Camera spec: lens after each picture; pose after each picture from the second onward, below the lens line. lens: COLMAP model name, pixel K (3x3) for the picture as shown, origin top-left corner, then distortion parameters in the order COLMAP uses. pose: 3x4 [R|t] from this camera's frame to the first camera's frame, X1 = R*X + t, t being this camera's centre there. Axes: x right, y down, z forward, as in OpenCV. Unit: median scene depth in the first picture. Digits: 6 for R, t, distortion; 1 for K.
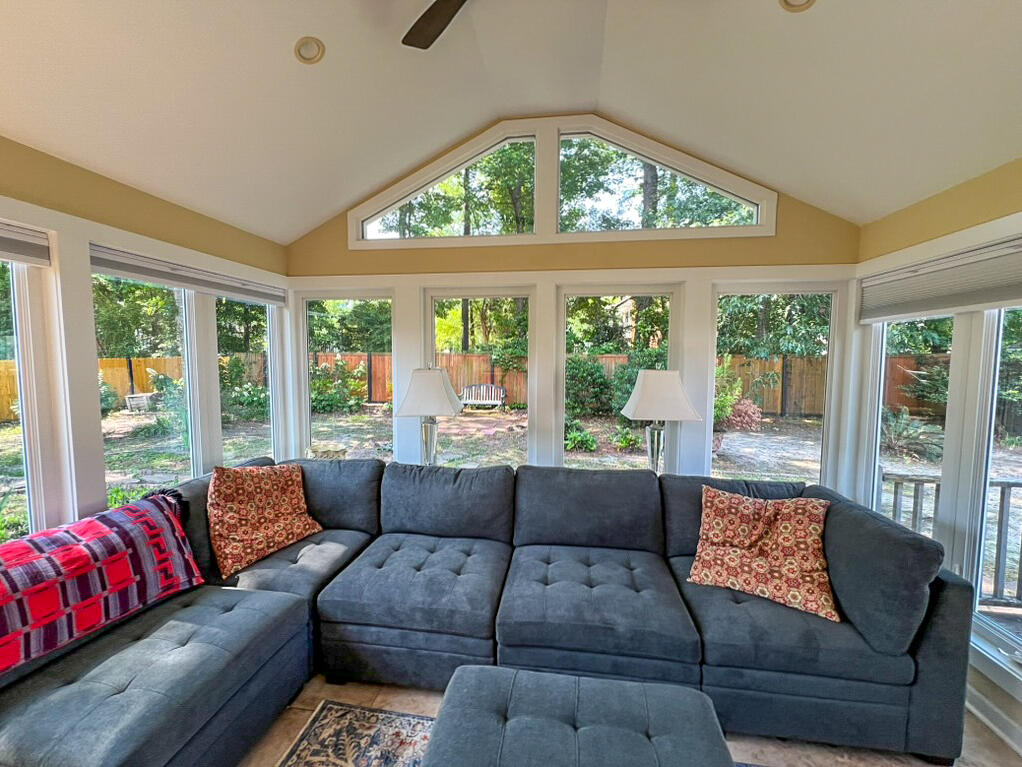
lens RADIAL K [[408.7, 0, 507.7], [0, 408.7, 379.1], [0, 0, 1]] dist [-0.003395, 0.000666]
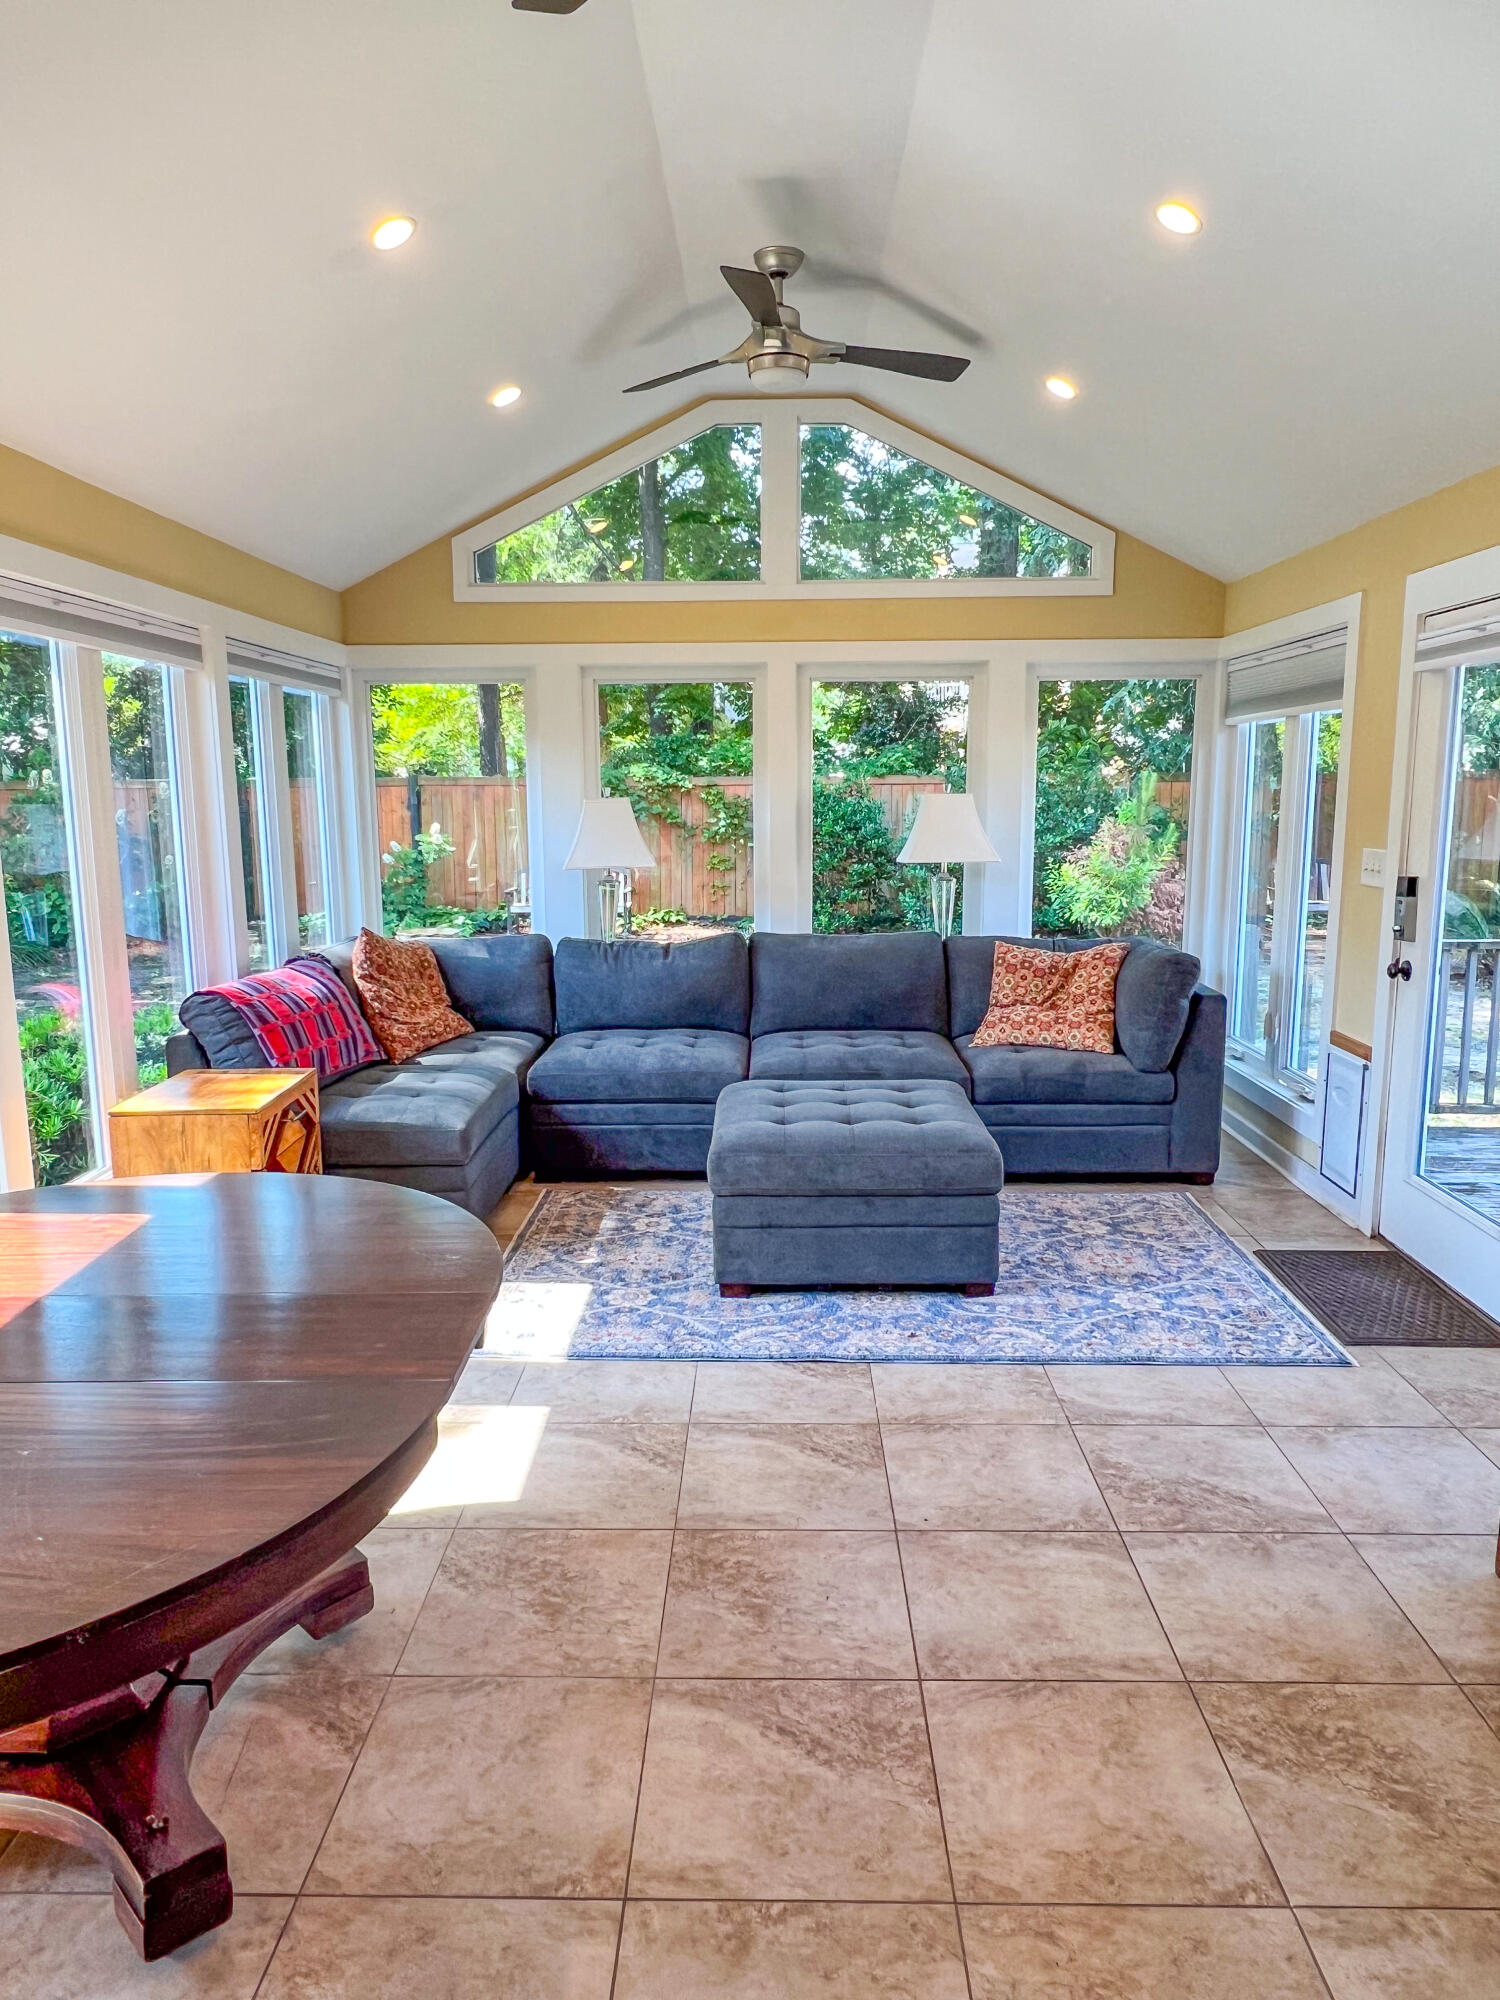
lens RADIAL K [[1320.1, 0, 740.6], [0, 1320.1, 993.2], [0, 0, 1]] dist [0.005693, -0.005591]
pose [[0.993086, -0.030000, 0.113491, -0.282563], [0.018720, 0.994893, 0.099183, 0.098432], [-0.115887, -0.096373, 0.988576, -1.393525]]
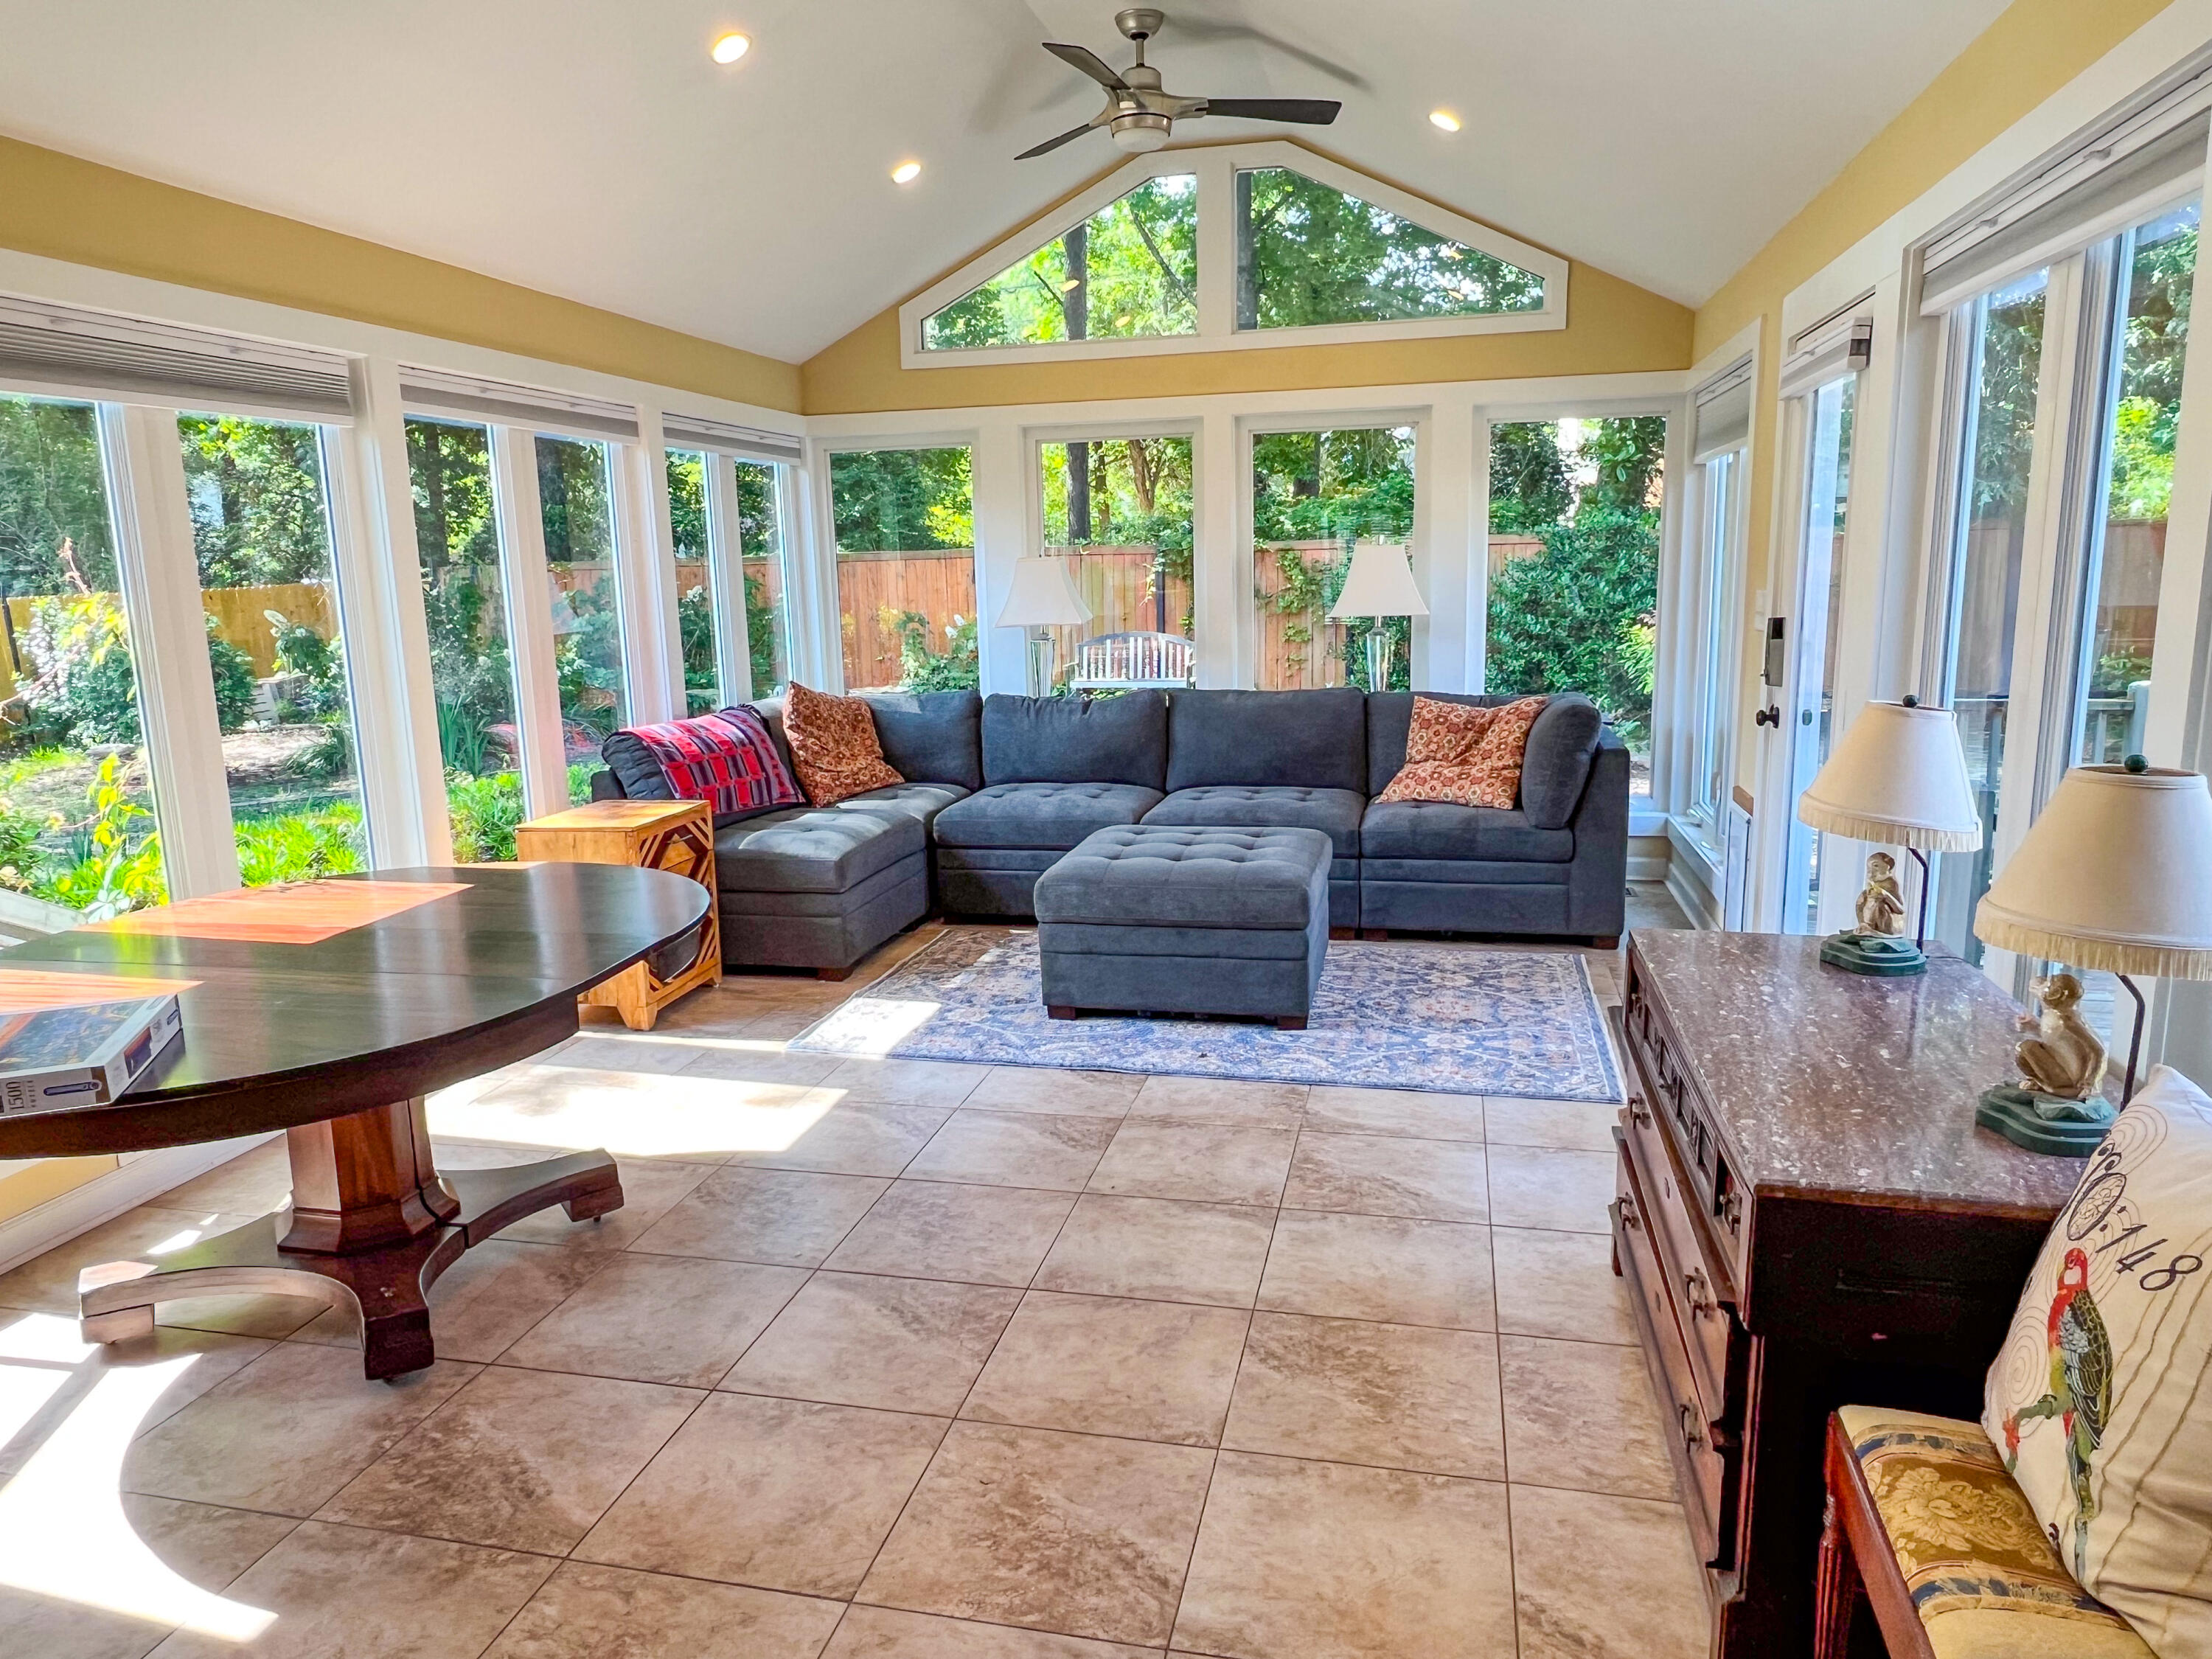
lens RADIAL K [[1460.0, 0, 1083.1], [0, 1460.0, 824.7], [0, 0, 1]] dist [0.005693, -0.005591]
pose [[0.994650, -0.013381, -0.102435, 0.139810], [0.025611, 0.992560, 0.119029, 0.155464], [0.100081, -0.121016, 0.987593, -1.698300]]
